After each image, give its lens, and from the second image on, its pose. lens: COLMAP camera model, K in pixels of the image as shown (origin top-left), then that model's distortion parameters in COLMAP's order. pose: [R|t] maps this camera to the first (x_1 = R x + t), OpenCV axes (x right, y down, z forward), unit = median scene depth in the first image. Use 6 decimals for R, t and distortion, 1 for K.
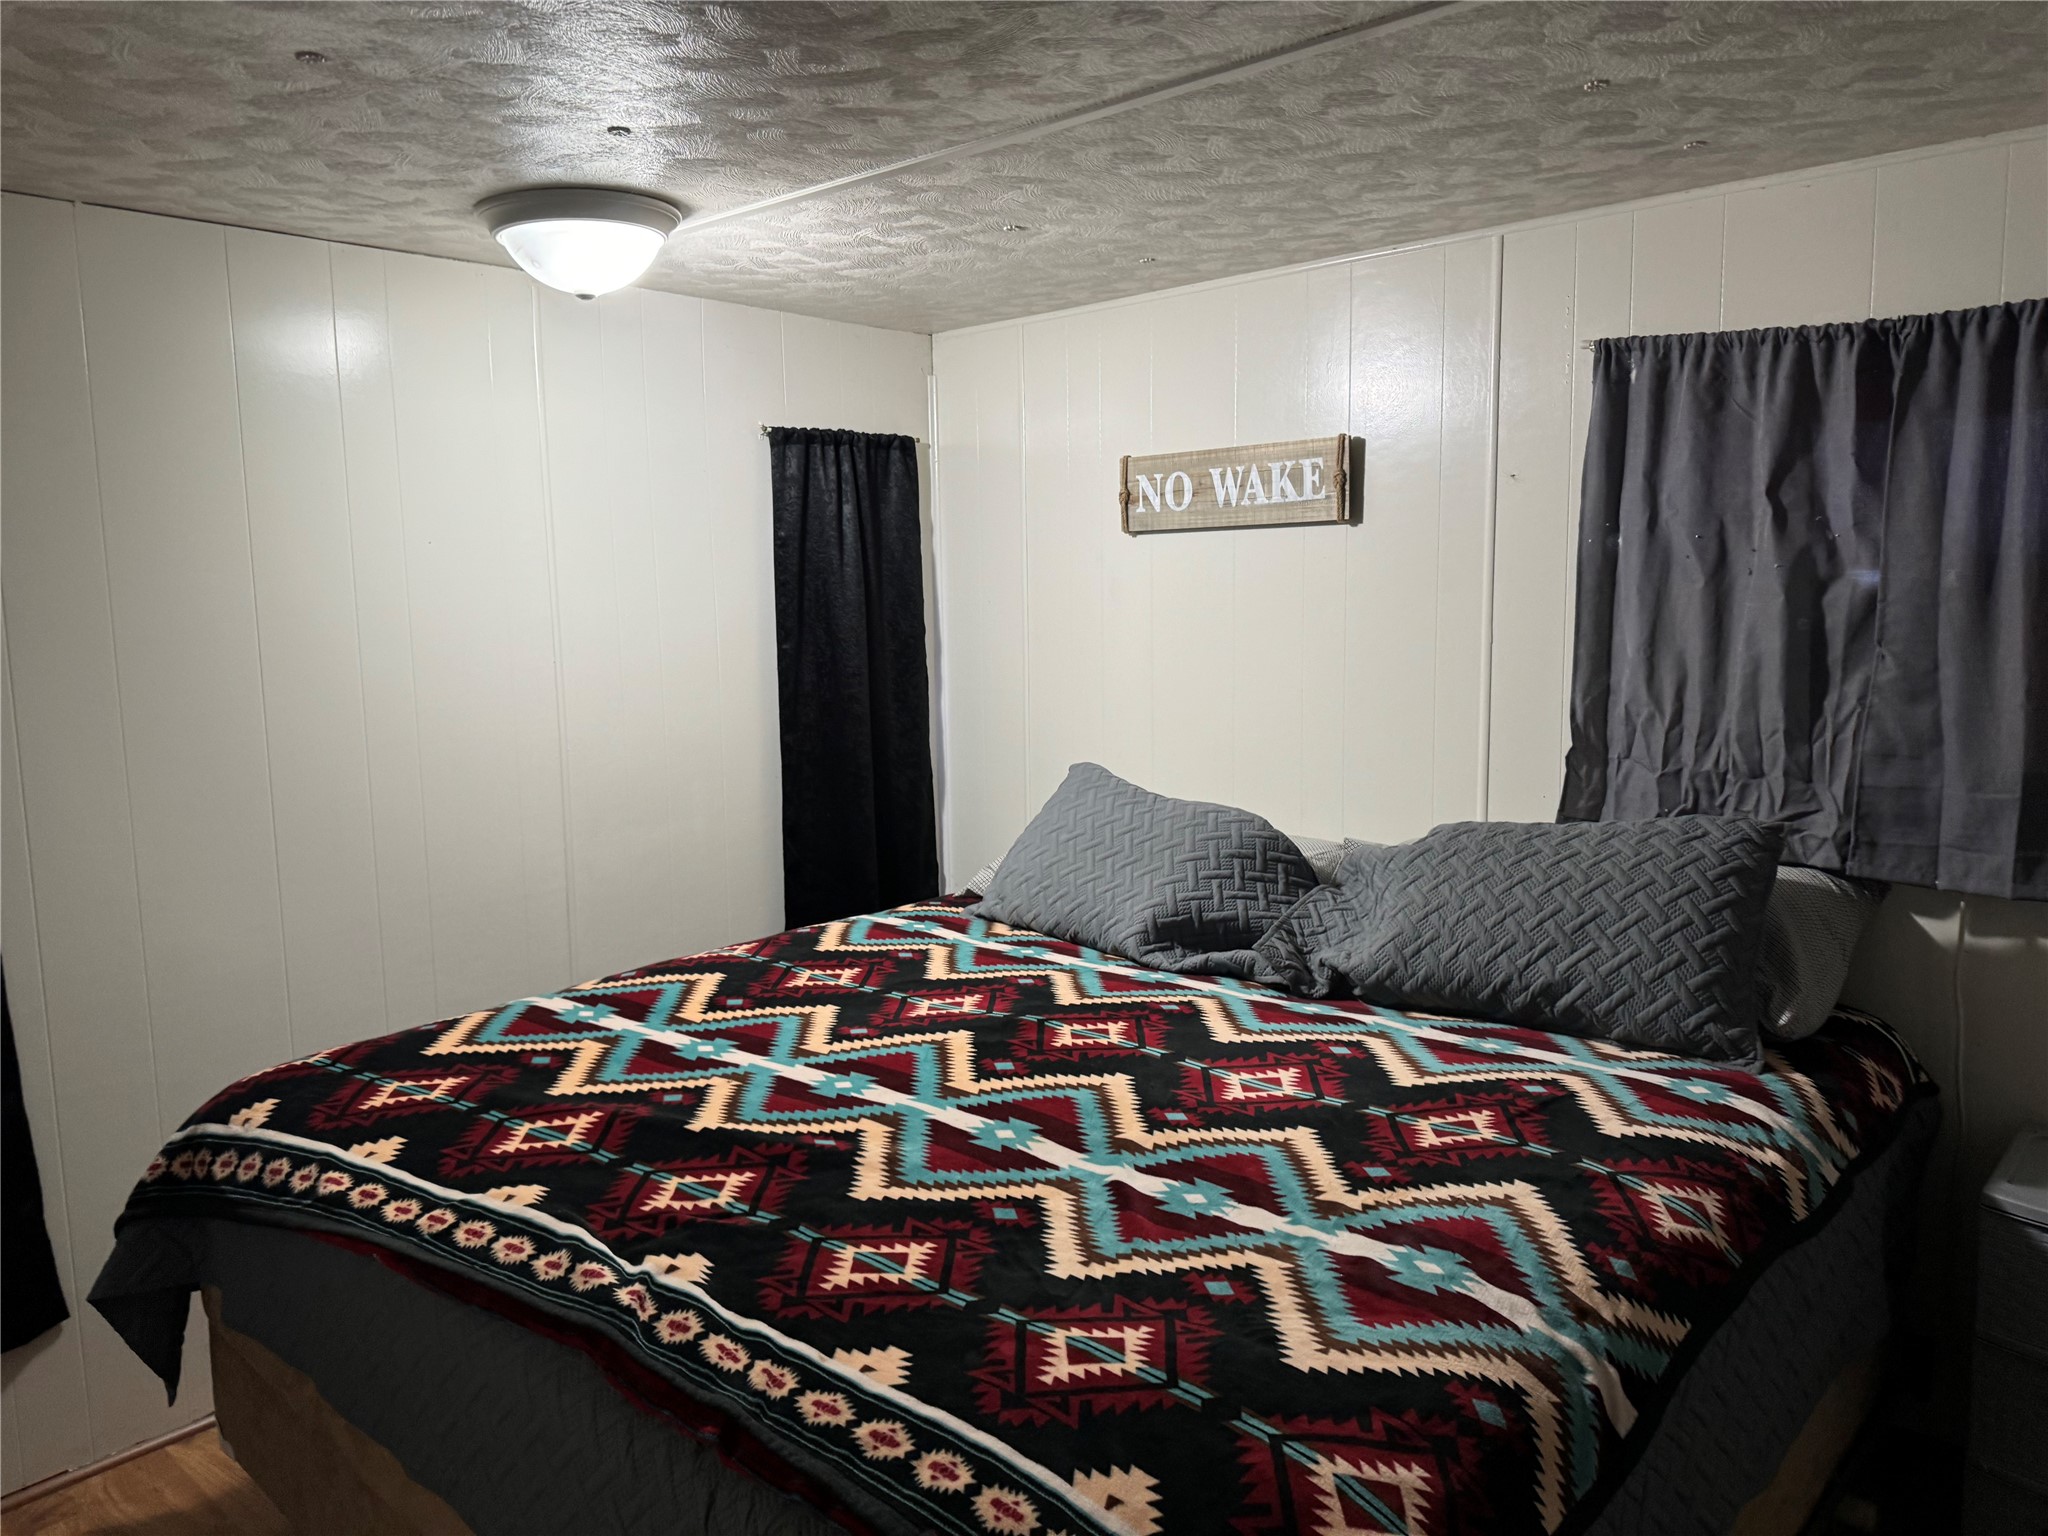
lens RADIAL K [[1441.3, 0, 1024.0], [0, 1441.3, 768.0], [0, 0, 1]] dist [0.091059, -0.113464]
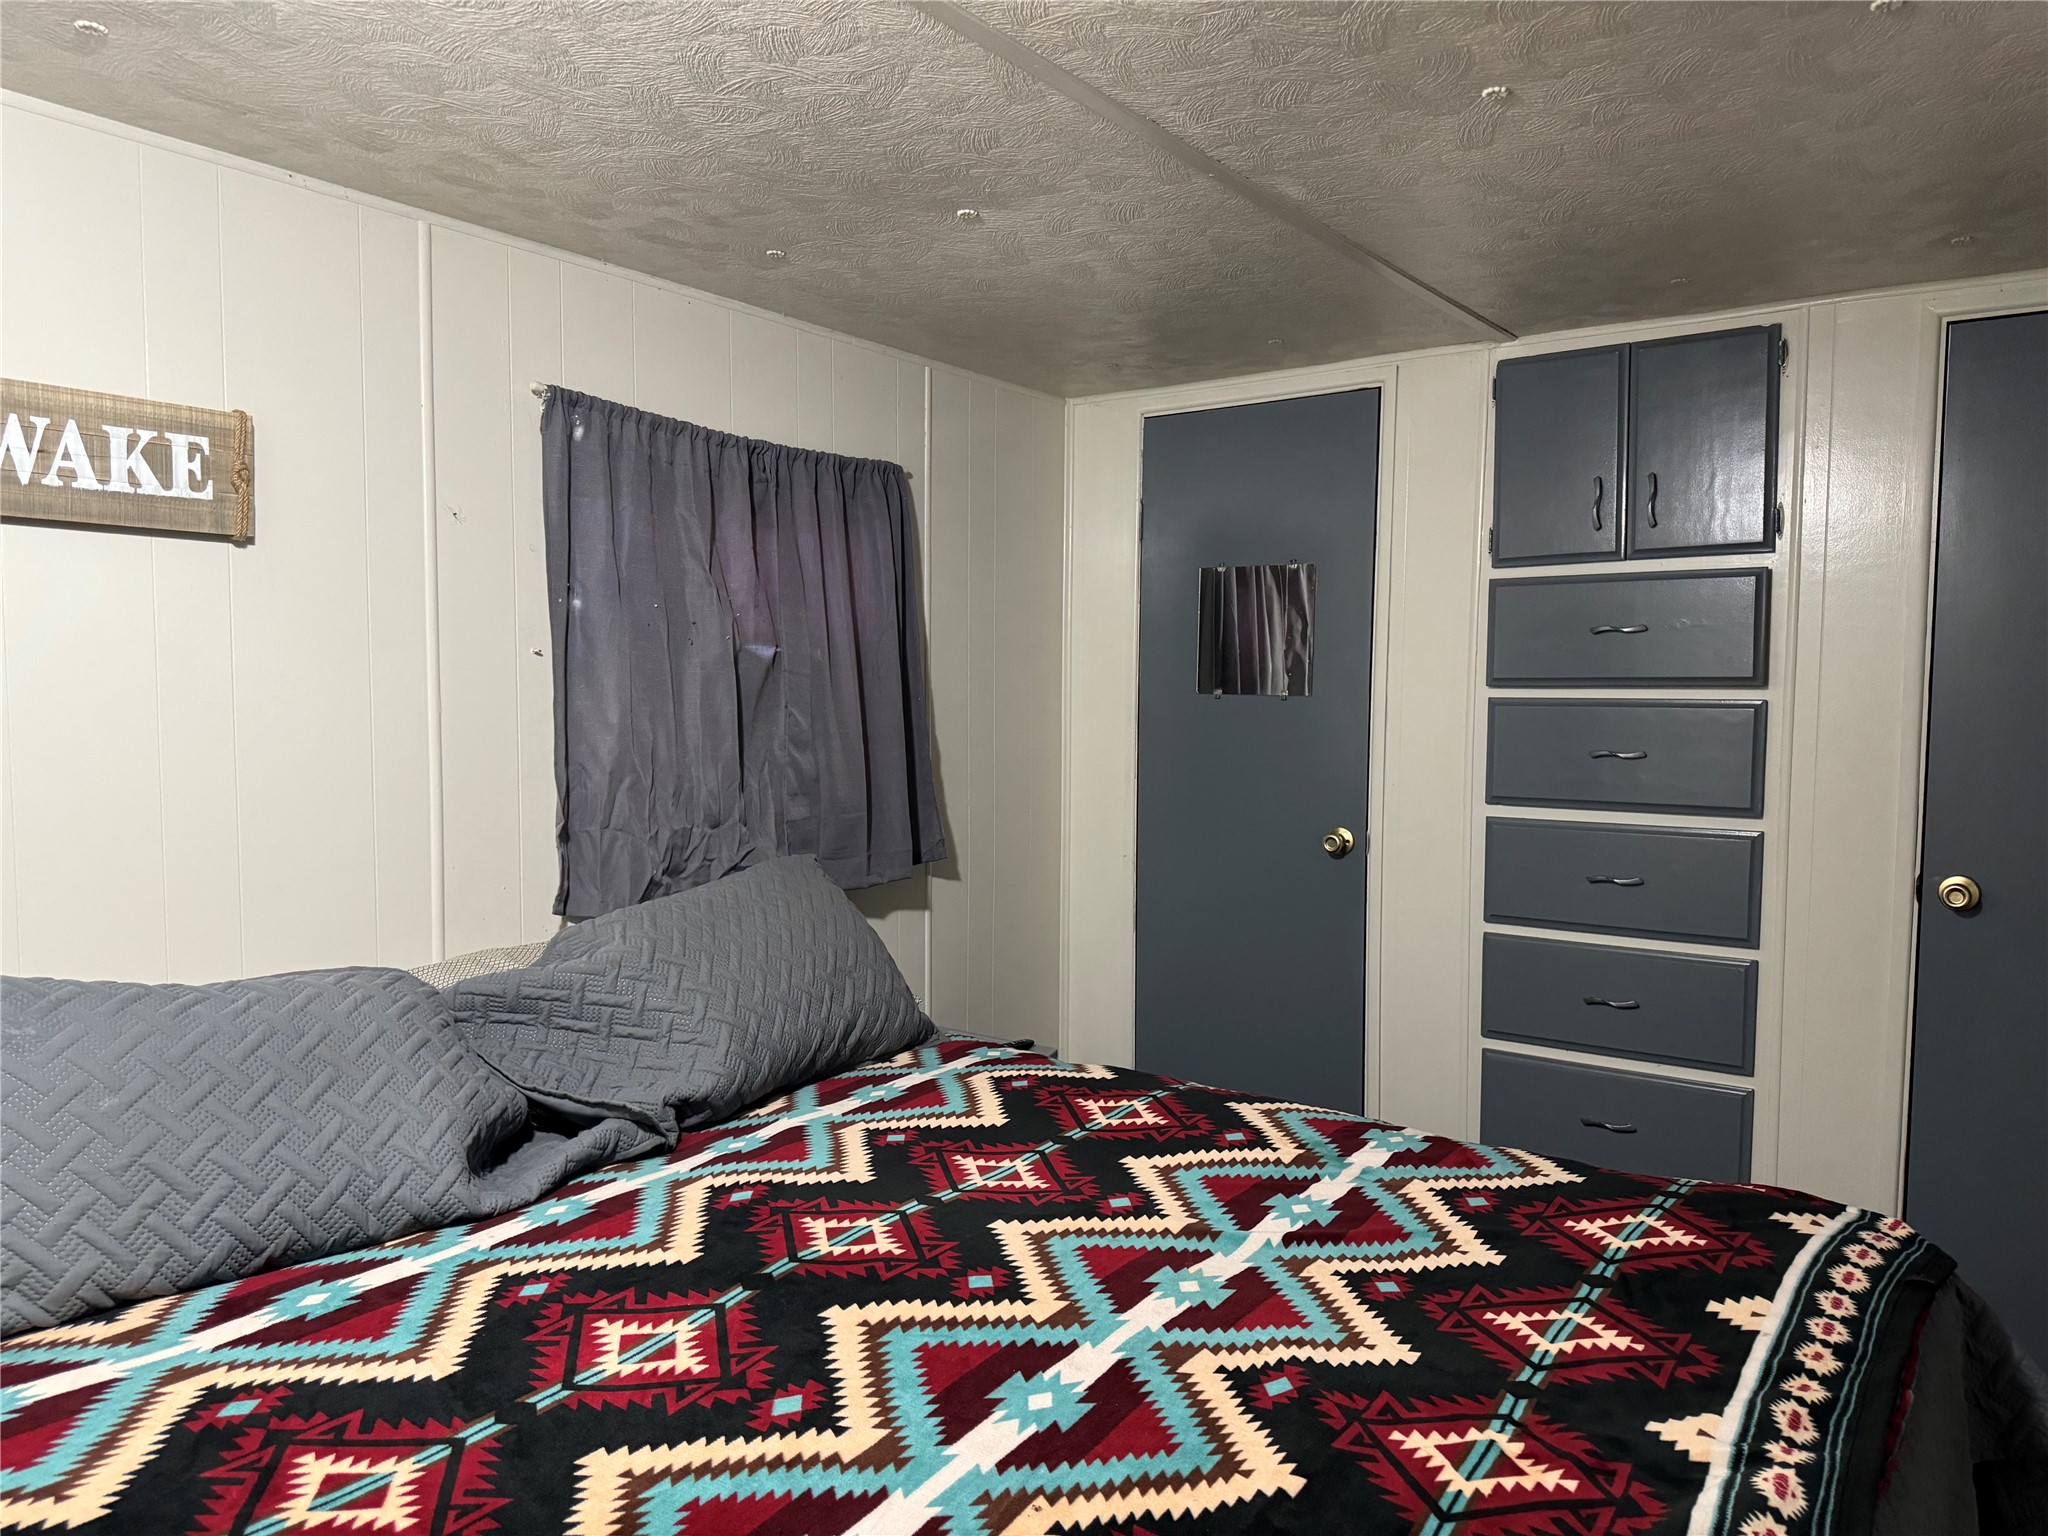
lens RADIAL K [[1441.3, 0, 1024.0], [0, 1441.3, 768.0], [0, 0, 1]] dist [0.091059, -0.113464]
pose [[-0.119514, -0.037349, 0.992130, -0.576431], [0.119421, 0.991496, 0.051711, -0.062768], [-0.985624, 0.124661, -0.114037, 0.829203]]
